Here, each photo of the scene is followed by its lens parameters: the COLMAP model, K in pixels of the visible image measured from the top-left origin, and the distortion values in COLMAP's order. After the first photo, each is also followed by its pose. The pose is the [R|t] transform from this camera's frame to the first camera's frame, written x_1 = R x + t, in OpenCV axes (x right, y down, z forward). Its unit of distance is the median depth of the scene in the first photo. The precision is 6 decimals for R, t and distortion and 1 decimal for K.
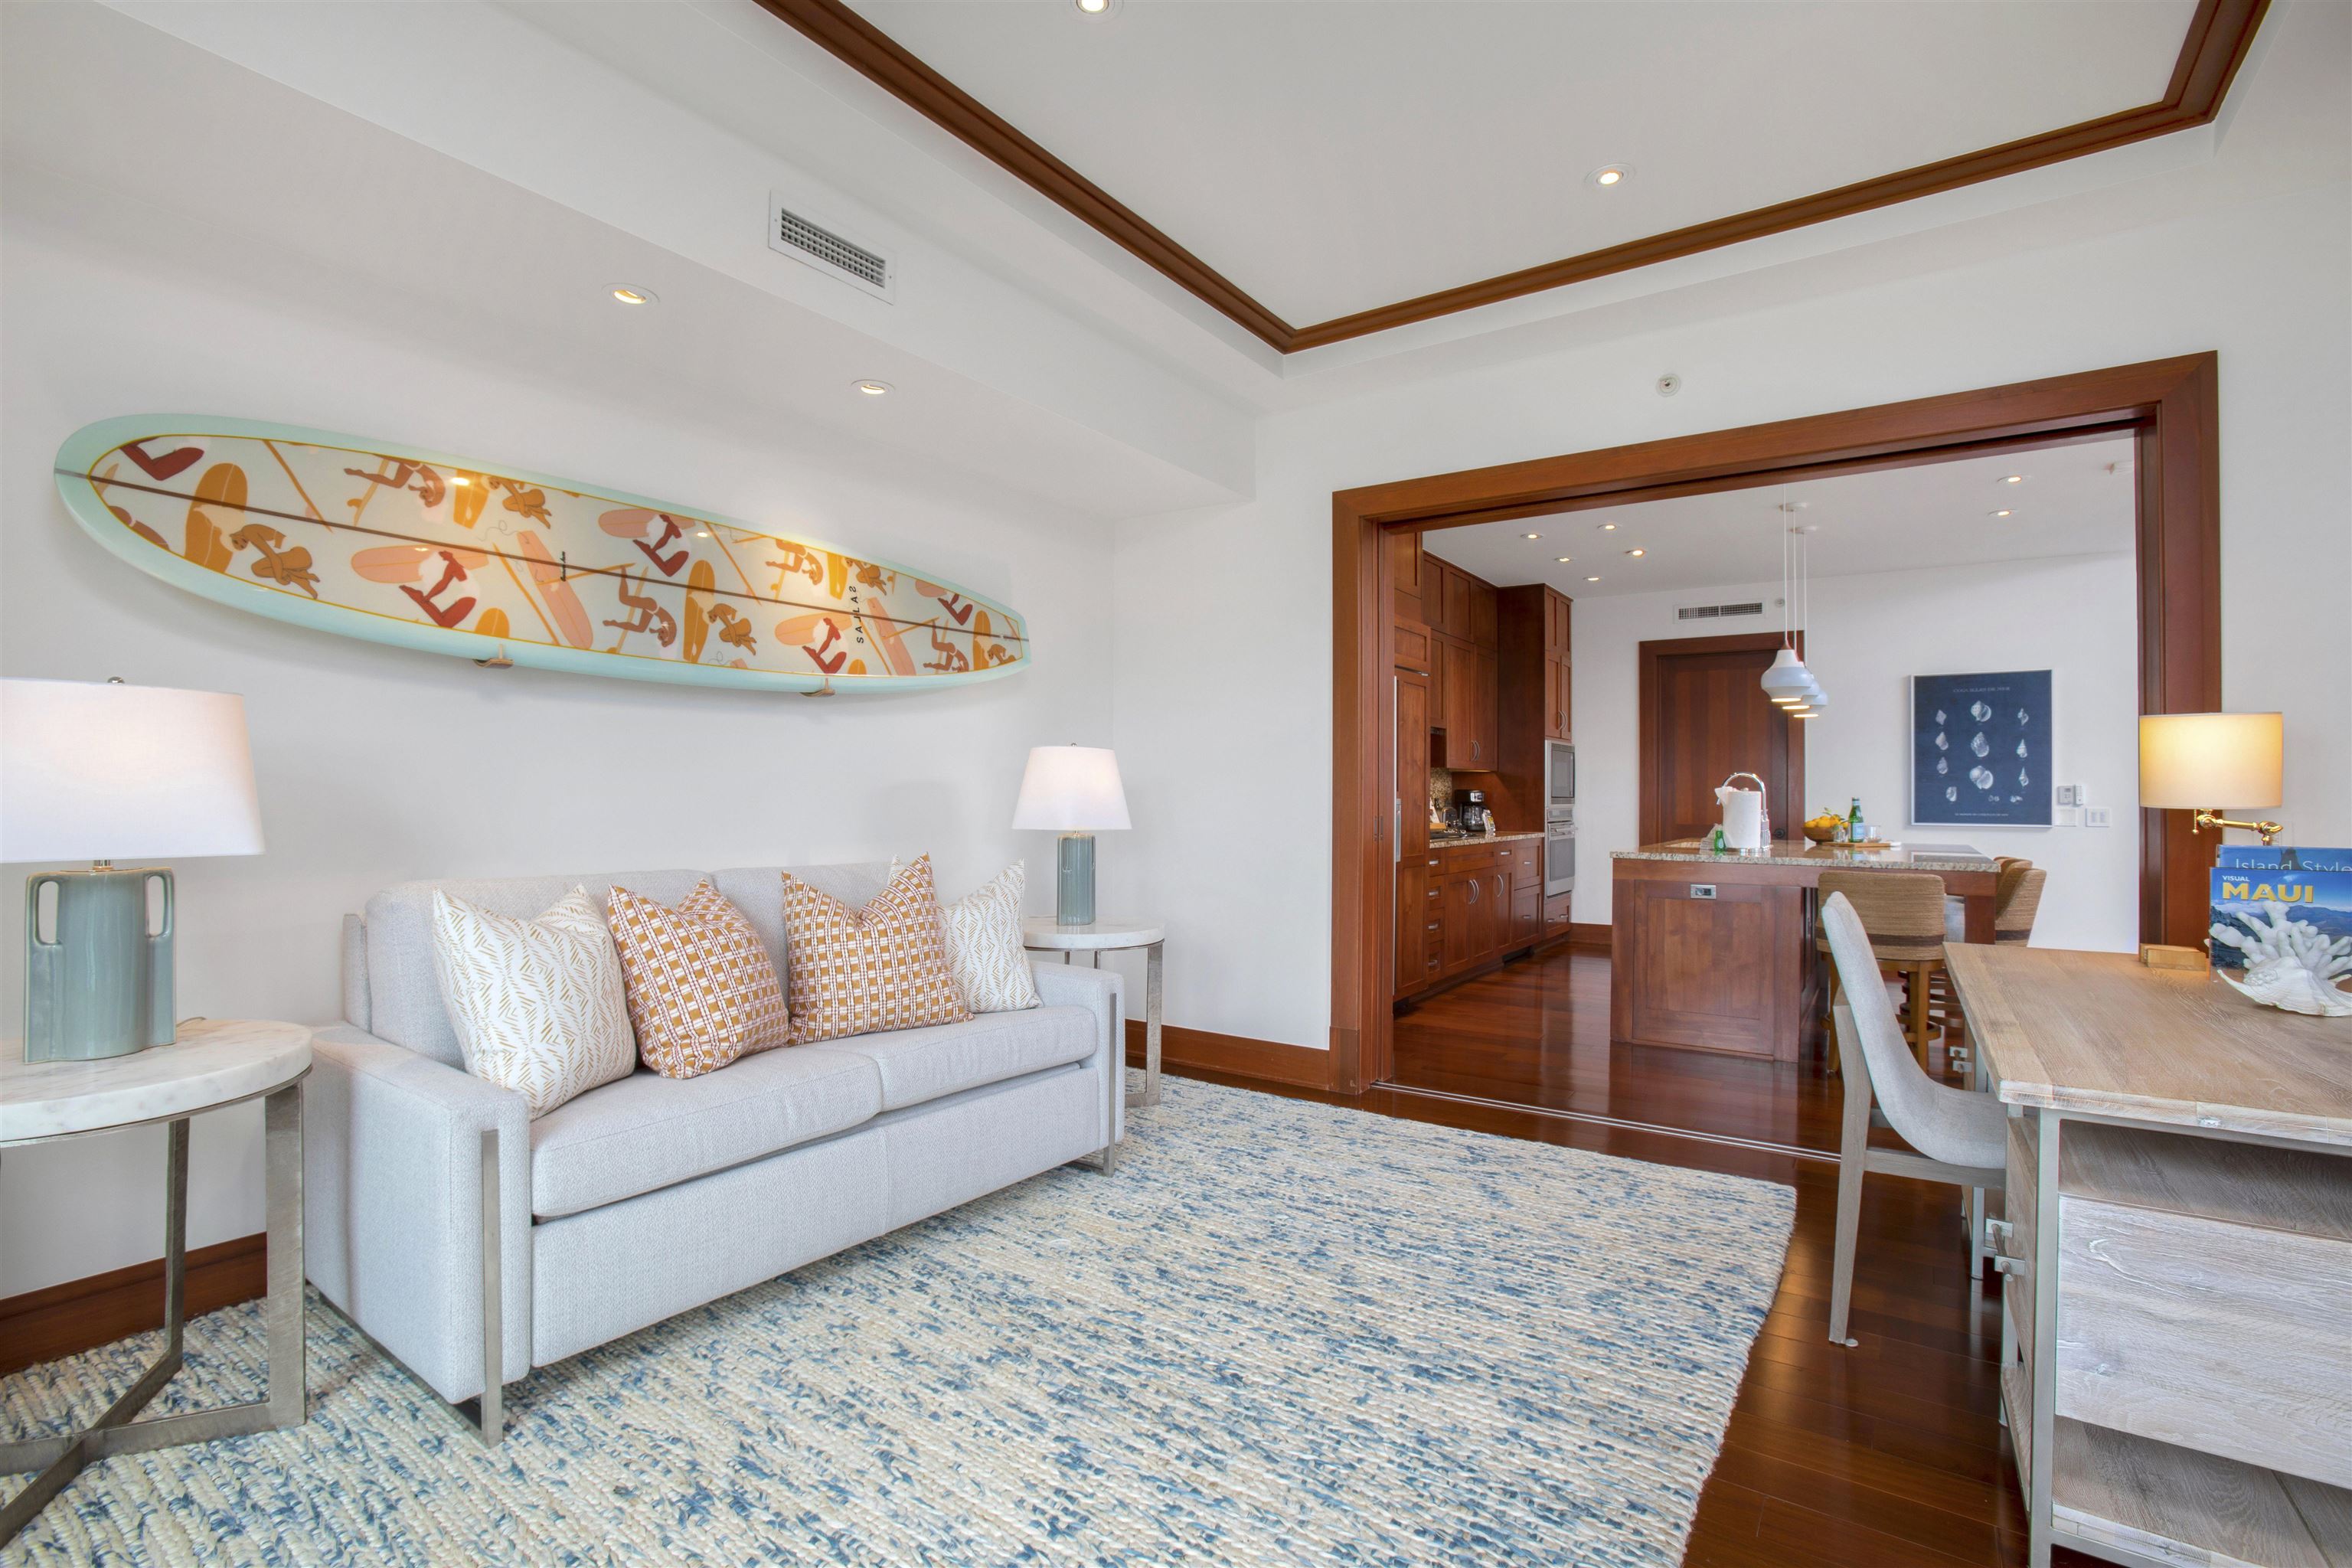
lens RADIAL K [[1082.9, 0, 1176.0], [0, 1082.9, 784.0], [0, 0, 1]] dist [-0.081254, 0.030432]
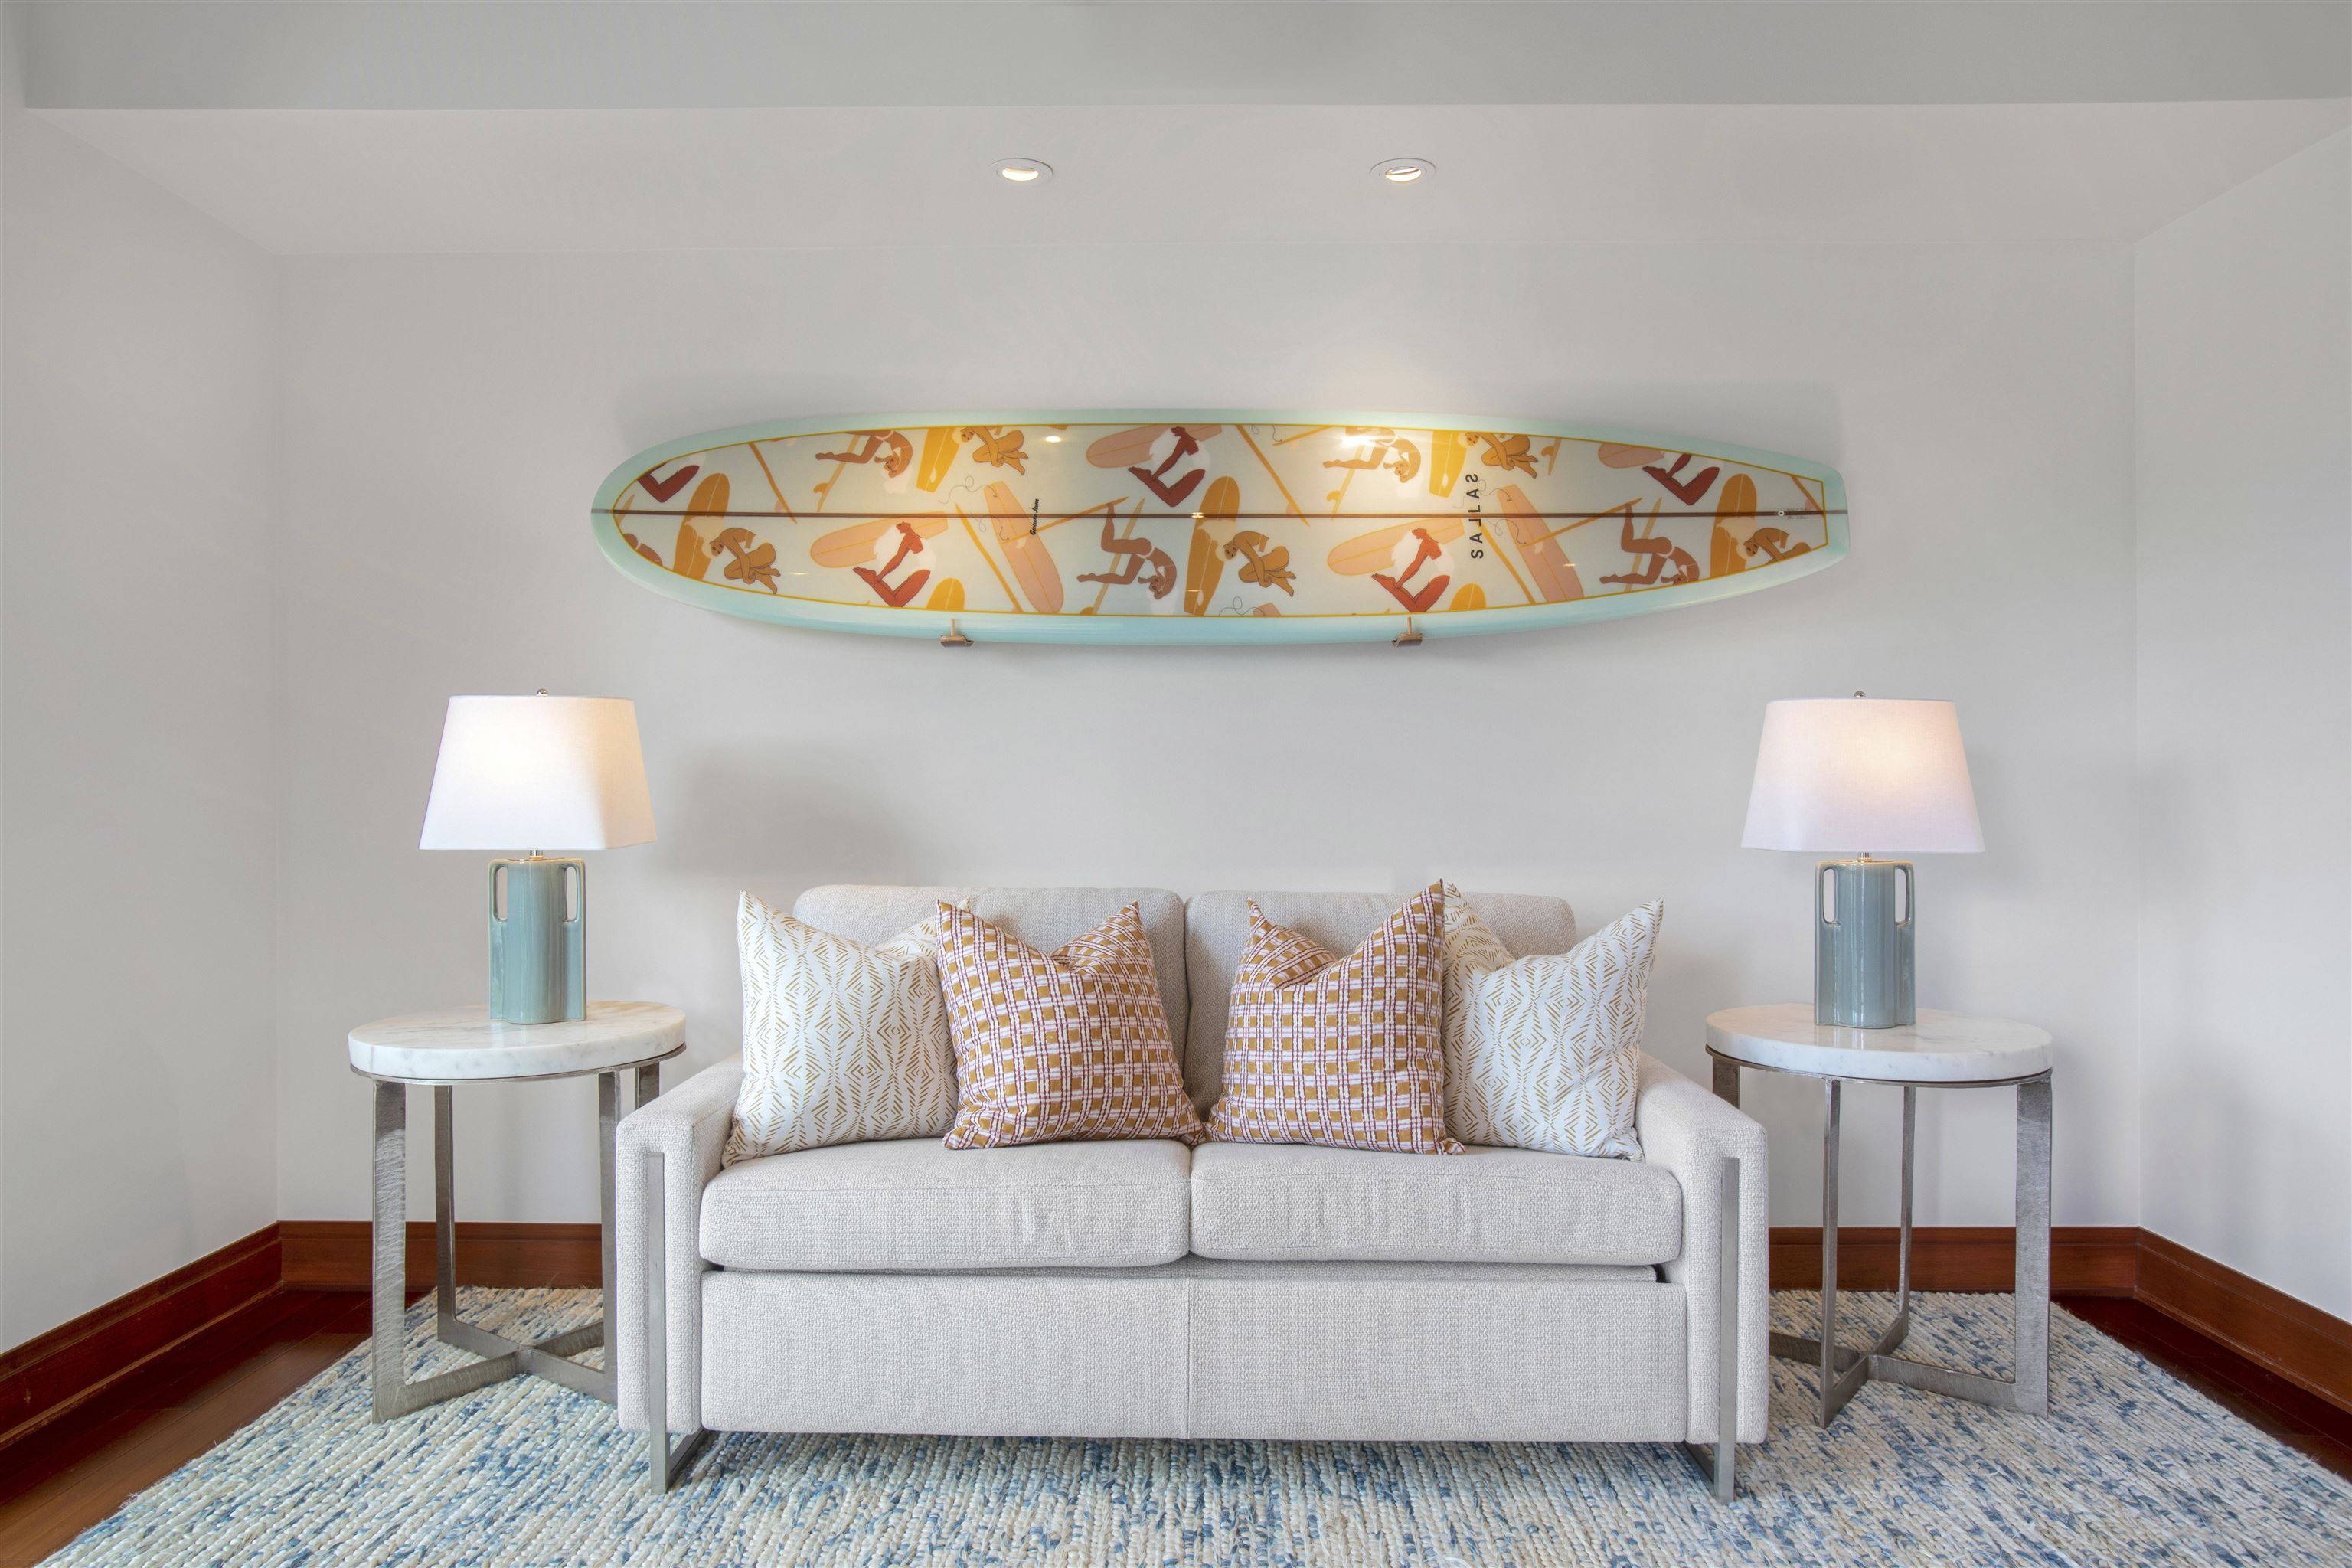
lens RADIAL K [[1512.6, 0, 1176.0], [0, 1512.6, 784.0], [0, 0, 1]] dist [-0.091567, 0.105250]
pose [[0.564275, -0.009725, -0.825530, 0.453176], [0.012808, 0.999913, -0.003024, 0.009165], [0.825488, -0.008867, 0.564351, 0.411193]]
